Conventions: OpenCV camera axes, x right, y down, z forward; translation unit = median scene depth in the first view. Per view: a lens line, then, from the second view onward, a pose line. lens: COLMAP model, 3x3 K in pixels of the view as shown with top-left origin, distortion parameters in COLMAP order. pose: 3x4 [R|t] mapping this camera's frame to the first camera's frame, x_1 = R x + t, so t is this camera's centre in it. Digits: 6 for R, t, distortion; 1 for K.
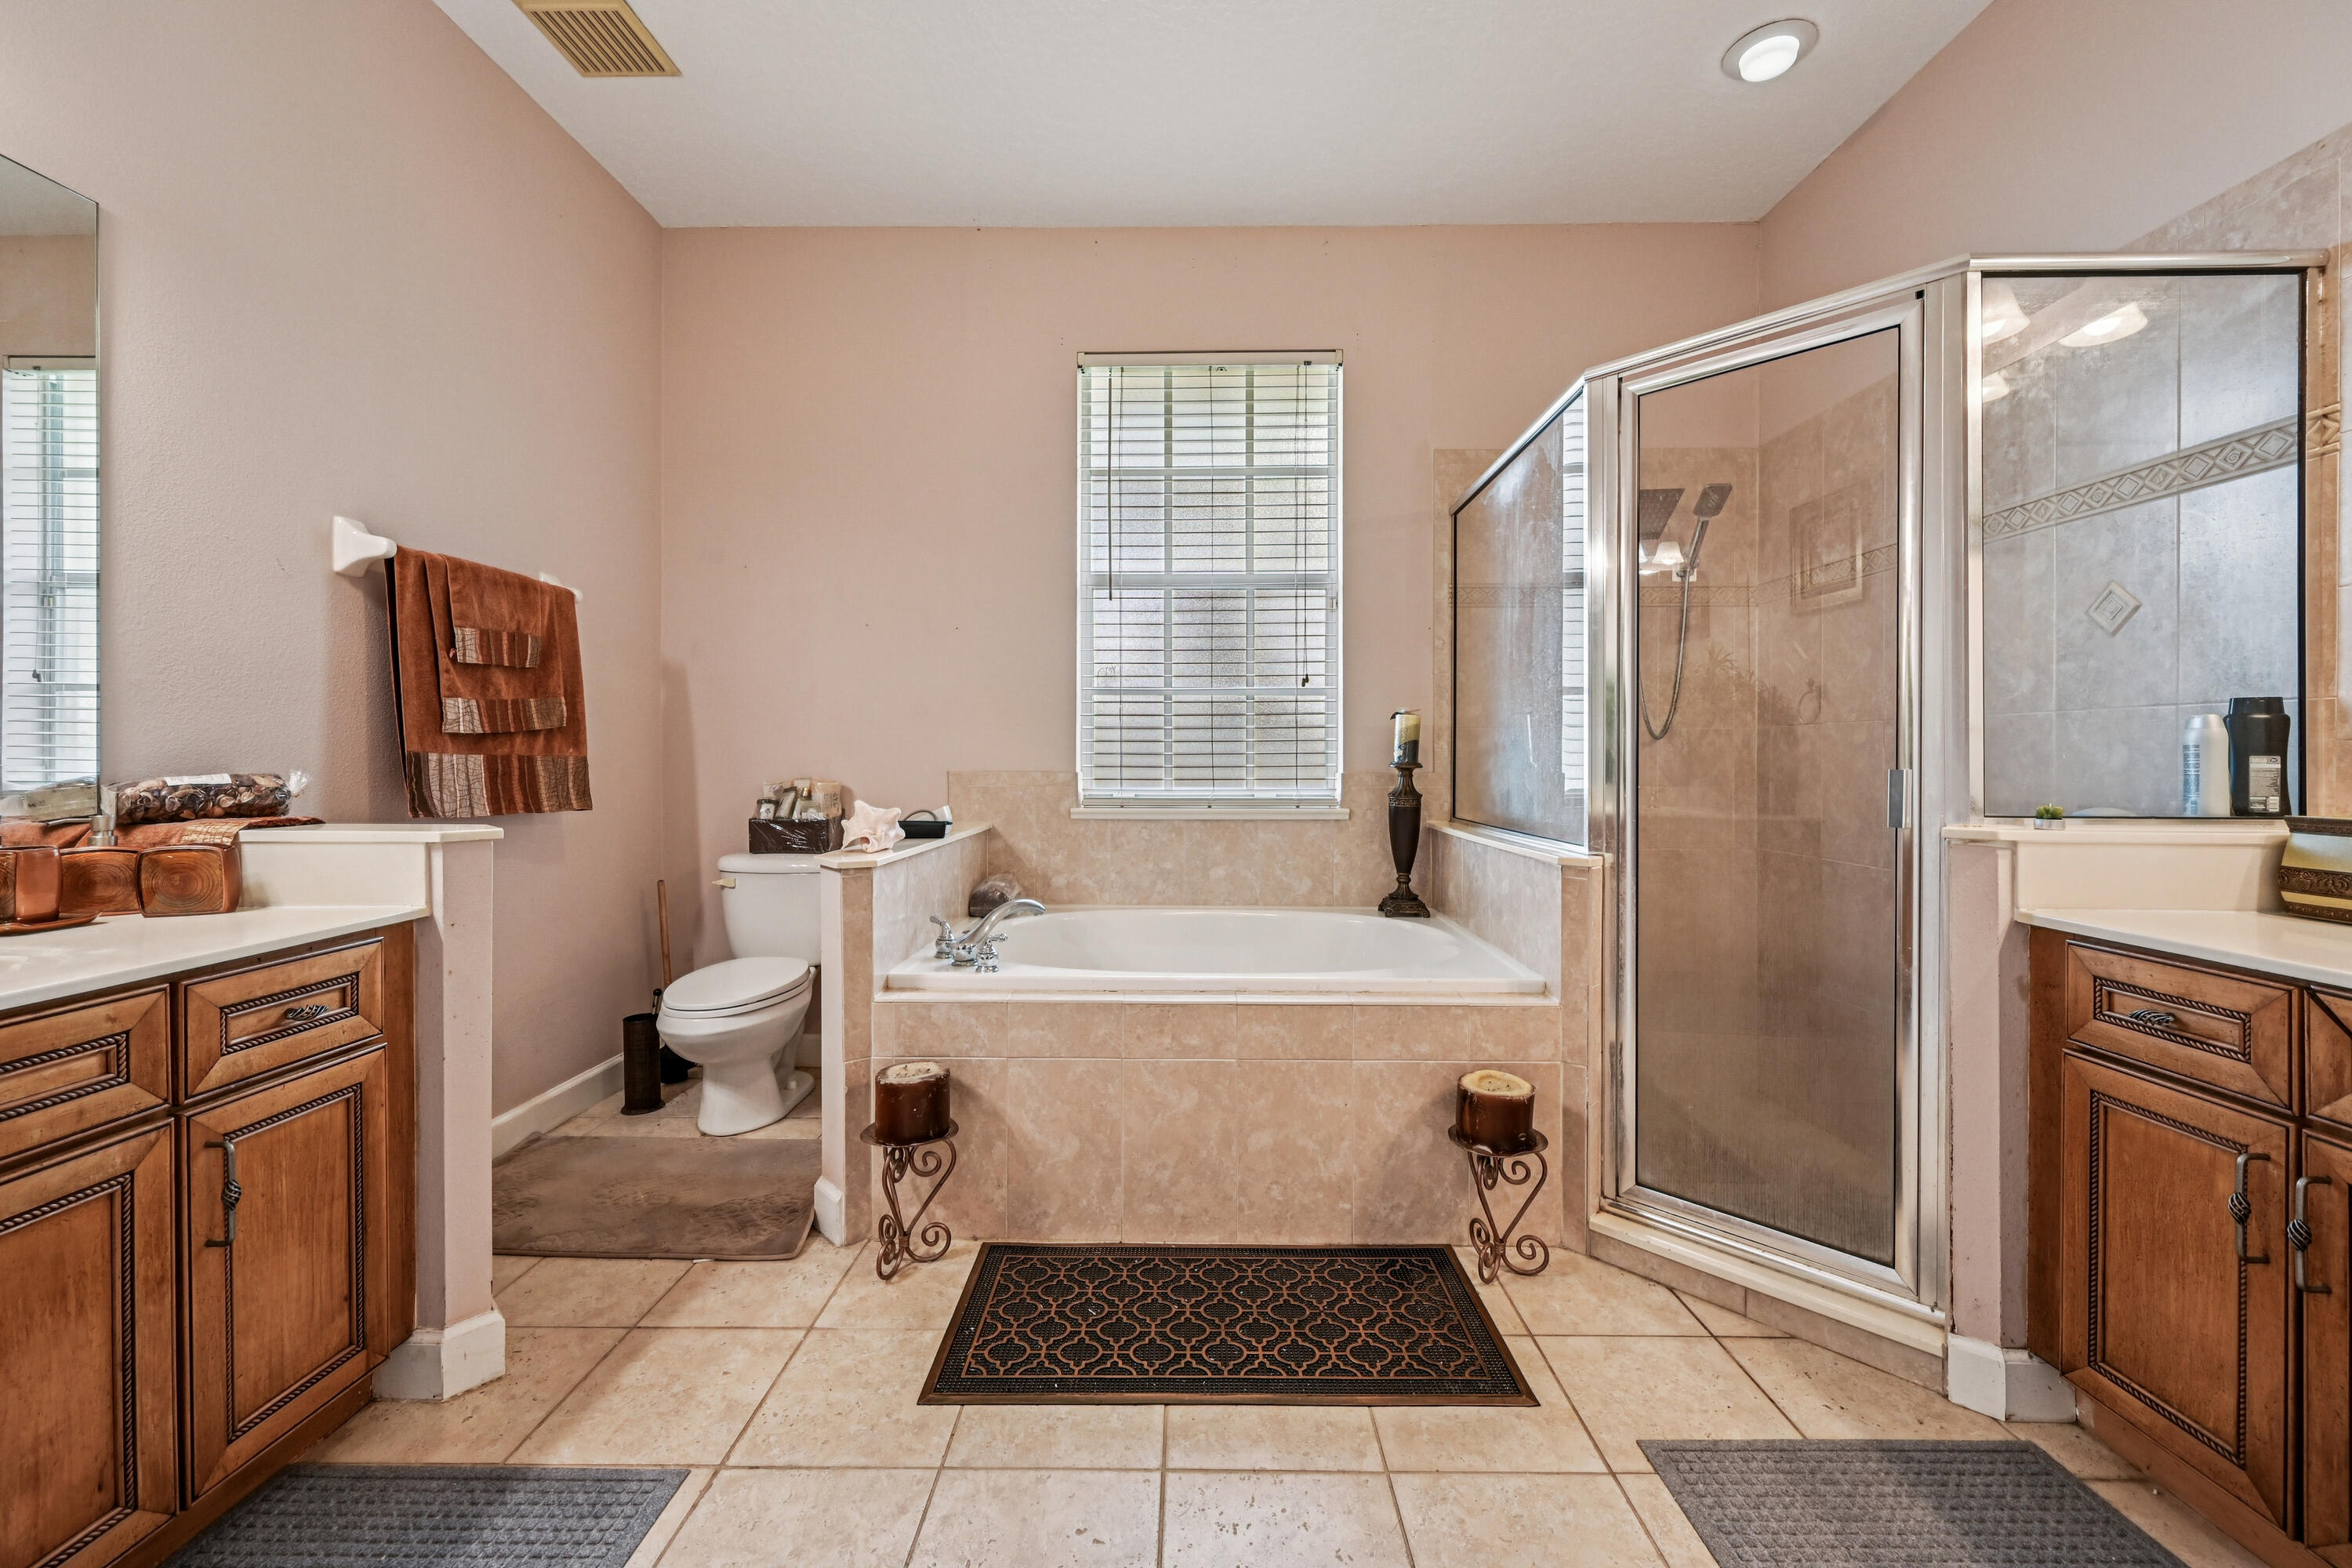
lens RADIAL K [[945.4, 0, 1179.3], [0, 945.4, 760.7], [0, 0, 1]] dist [-0.001007, 0.000045]
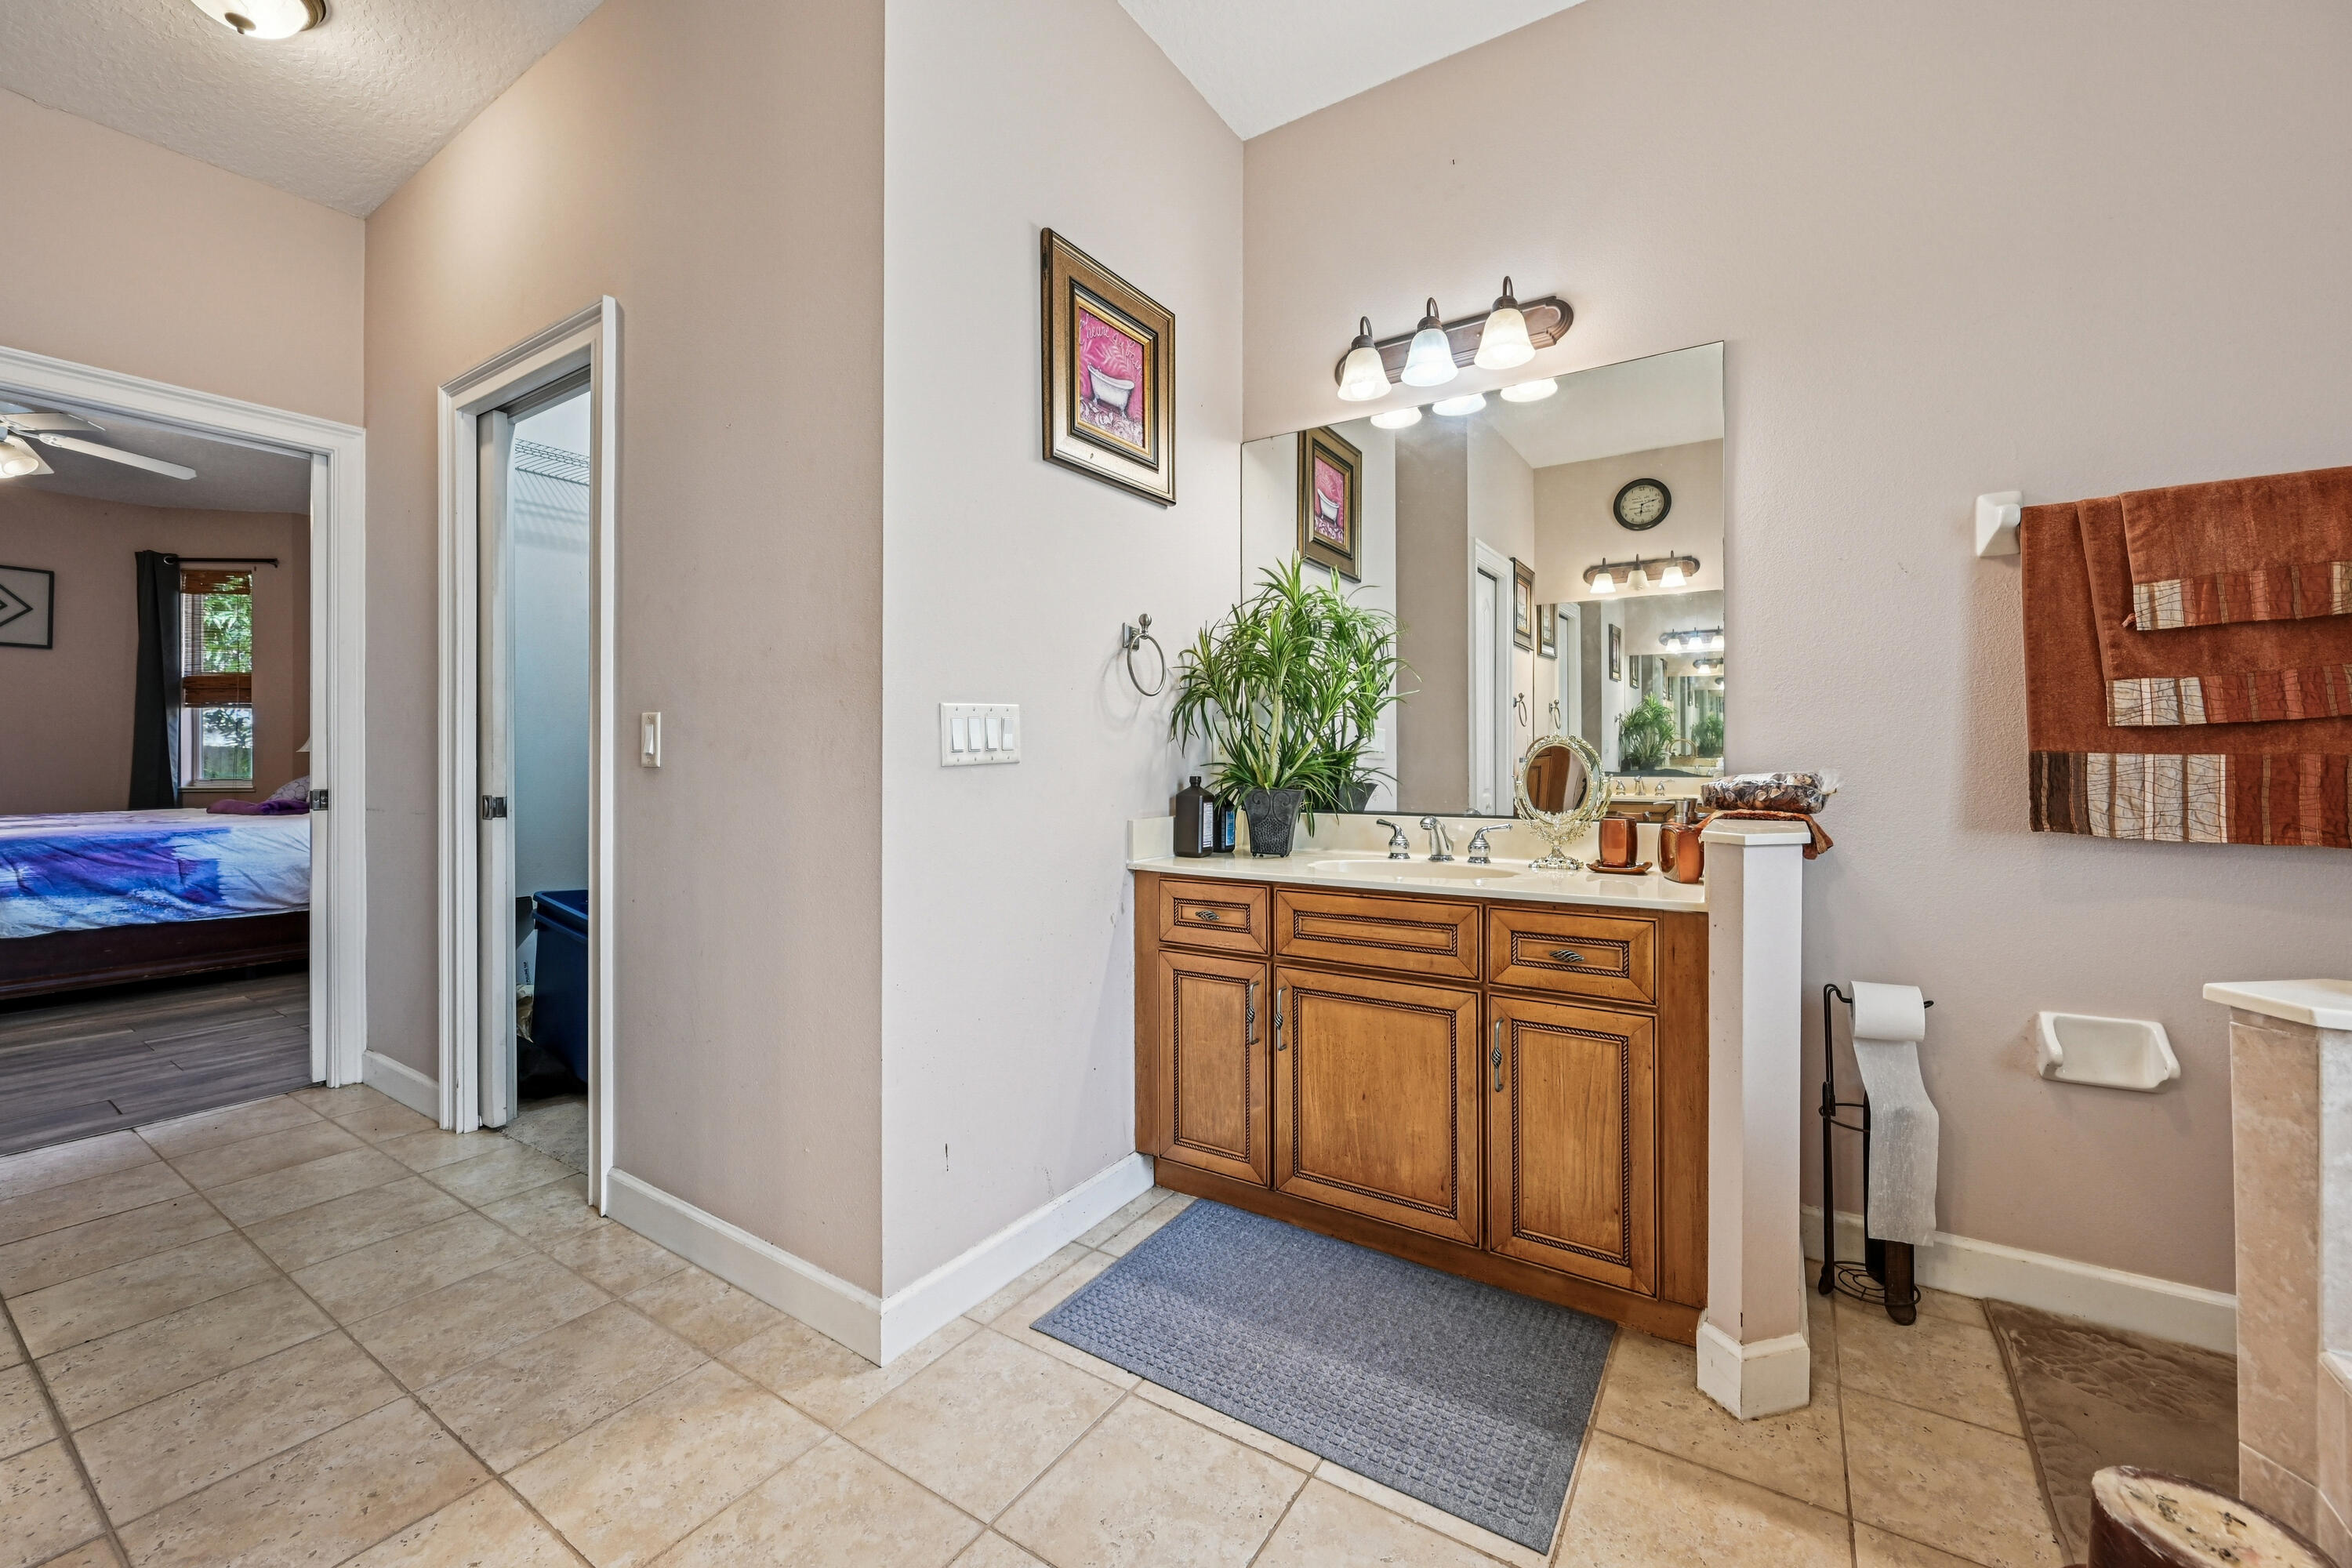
lens RADIAL K [[945.4, 0, 1179.3], [0, 945.4, 760.7], [0, 0, 1]] dist [-0.001007, 0.000045]
pose [[-0.537237, 0.003008, -0.843426, 0.365218], [-0.004084, 0.999973, 0.006168, -0.004565], [0.843421, 0.006758, -0.537210, 1.023415]]
